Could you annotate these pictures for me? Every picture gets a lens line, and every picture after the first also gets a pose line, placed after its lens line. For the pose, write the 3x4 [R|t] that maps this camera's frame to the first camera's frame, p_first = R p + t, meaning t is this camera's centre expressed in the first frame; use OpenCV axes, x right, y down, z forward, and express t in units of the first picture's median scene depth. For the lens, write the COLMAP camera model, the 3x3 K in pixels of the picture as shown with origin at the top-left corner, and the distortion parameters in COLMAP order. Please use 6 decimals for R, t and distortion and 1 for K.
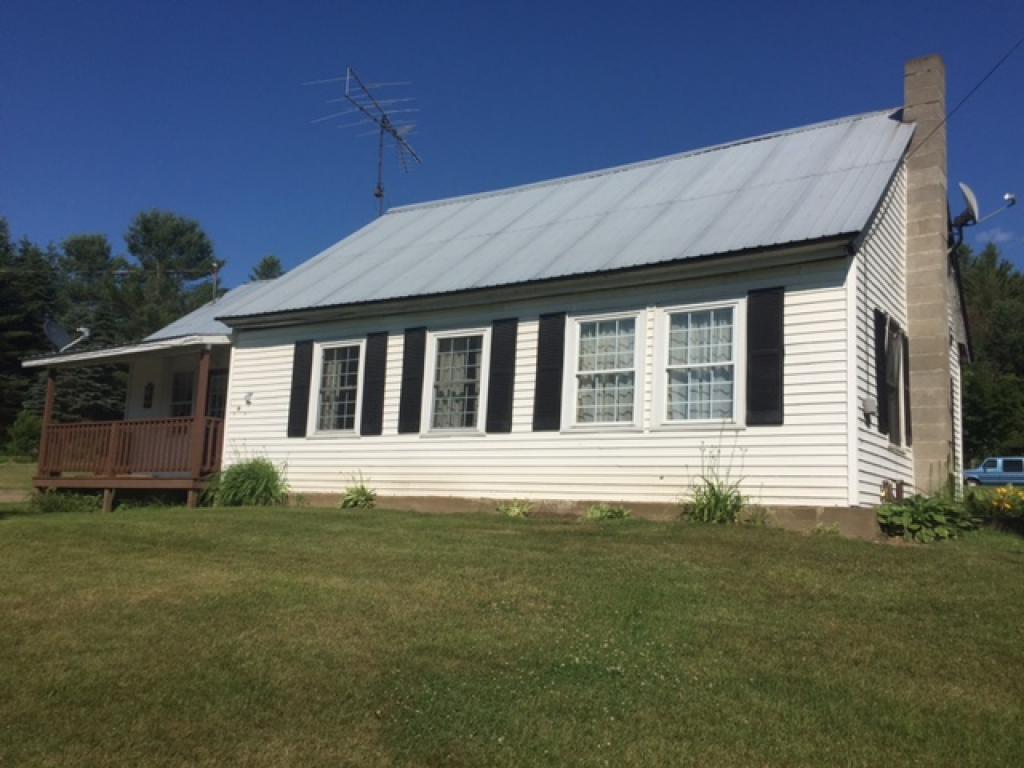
lens RADIAL K [[891.3, 0, 512.0], [0, 891.3, 384.0], [0, 0, 1]] dist [0.106240, -0.158920]
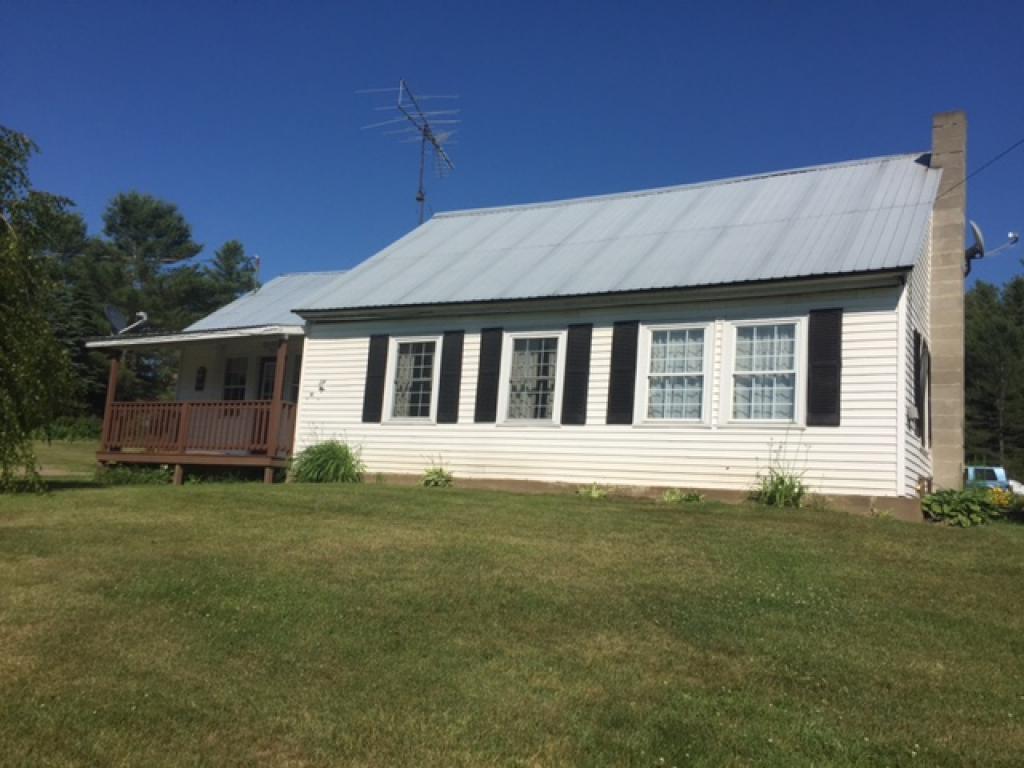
lens RADIAL K [[888.4, 0, 512.0], [0, 888.4, 384.0], [0, 0, 1]] dist [0.094195, -0.127695]
pose [[0.997643, 0.037448, 0.057501, -0.147327], [-0.037758, 0.999278, 0.004328, 0.001068], [-0.057297, -0.006489, 0.998336, -0.110699]]
